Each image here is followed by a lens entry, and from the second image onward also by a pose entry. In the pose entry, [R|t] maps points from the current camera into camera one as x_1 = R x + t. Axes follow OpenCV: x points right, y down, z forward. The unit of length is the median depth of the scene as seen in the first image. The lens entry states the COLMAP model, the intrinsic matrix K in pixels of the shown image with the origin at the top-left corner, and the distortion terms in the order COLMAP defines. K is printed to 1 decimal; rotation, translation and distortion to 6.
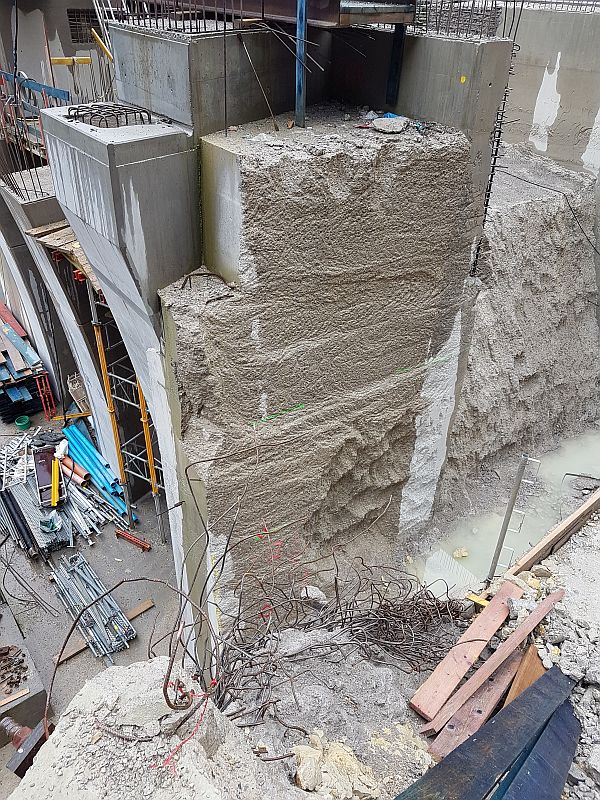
lens RADIAL K [[614.7, 0, 294.1], [0, 614.7, 392.0], [0, 0, 1]] dist [0.014104, -0.037485]
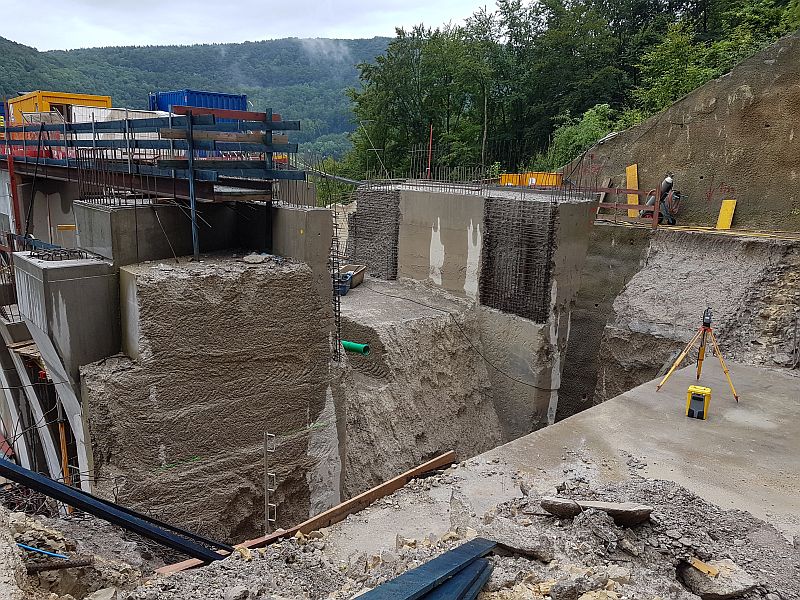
lens RADIAL K [[614.7, 0, 394.9], [0, 614.7, 317.6], [0, 0, 1]] dist [0.014104, -0.037485]
pose [[0.994474, -0.021955, 0.102660, 0.326796], [0.056073, 0.937799, -0.342620, 0.232976], [-0.088753, 0.346484, 0.933848, -0.385133]]
